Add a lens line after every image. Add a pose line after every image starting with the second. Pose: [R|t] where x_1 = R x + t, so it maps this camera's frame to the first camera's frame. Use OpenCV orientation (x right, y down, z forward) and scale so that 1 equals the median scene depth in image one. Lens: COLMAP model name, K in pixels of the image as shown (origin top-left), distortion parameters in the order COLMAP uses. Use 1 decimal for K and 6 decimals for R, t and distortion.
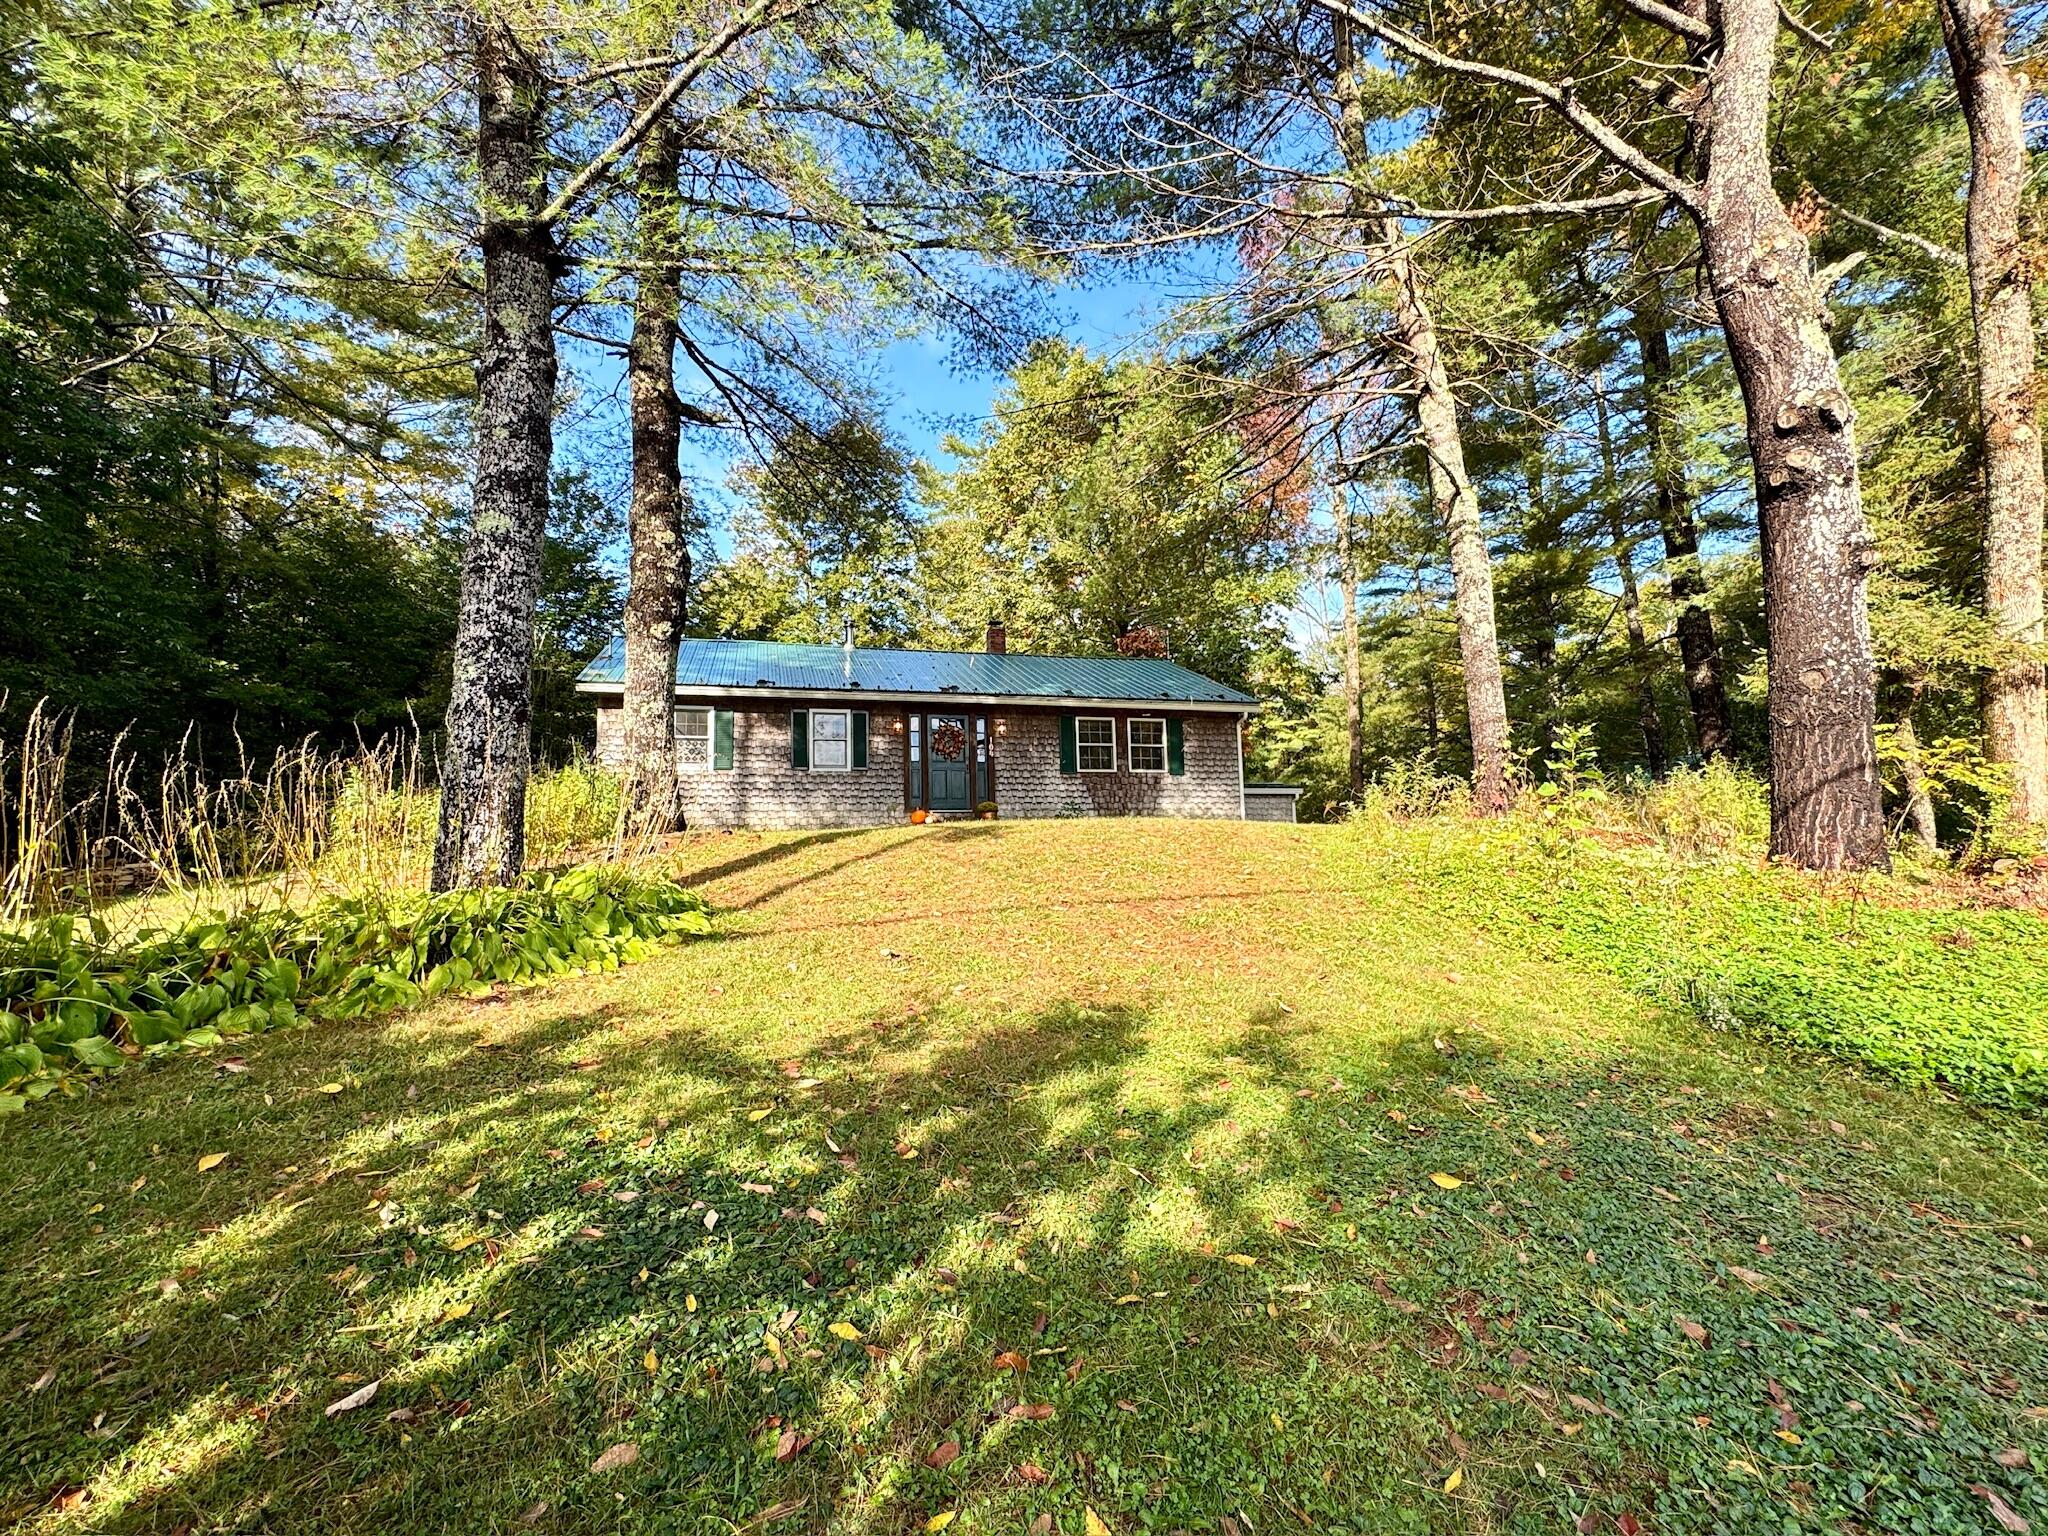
lens RADIAL K [[947.4, 0, 1031.5], [0, 947.4, 773.7], [0, 0, 1]] dist [0.000298, 0.000213]
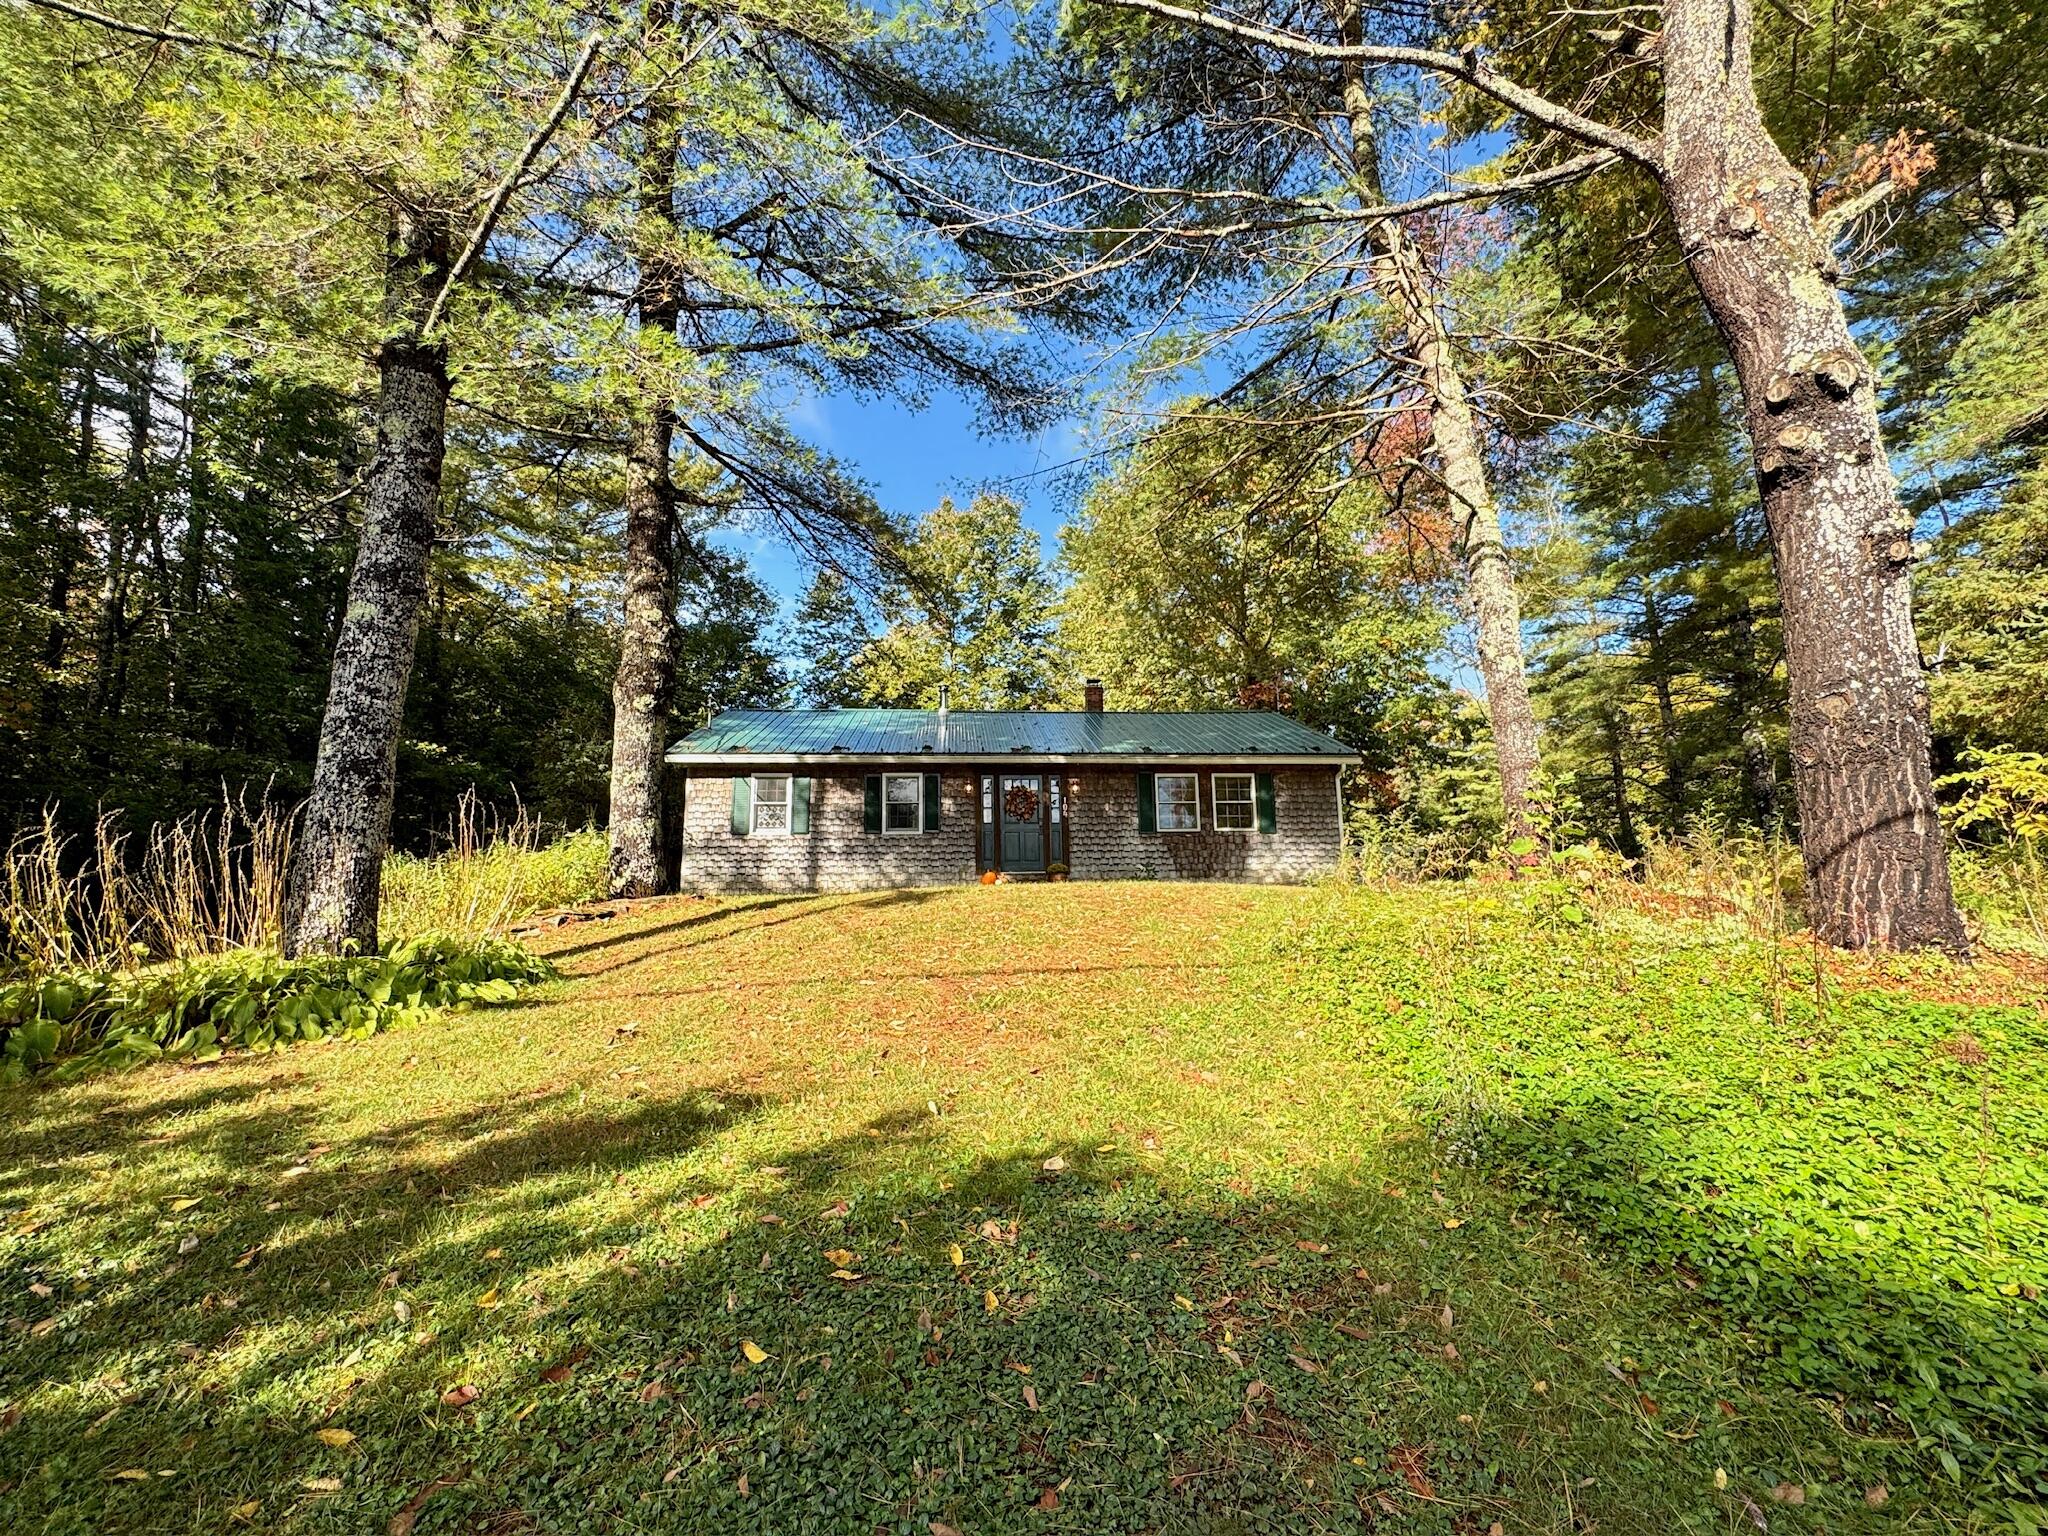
lens RADIAL K [[947.4, 0, 1031.5], [0, 947.4, 773.7], [0, 0, 1]] dist [0.000298, 0.000213]
pose [[0.979220, -0.025649, -0.201171, 0.215586], [0.012984, 0.997864, -0.064026, -0.000668], [0.202383, 0.060083, 0.977462, 0.060705]]
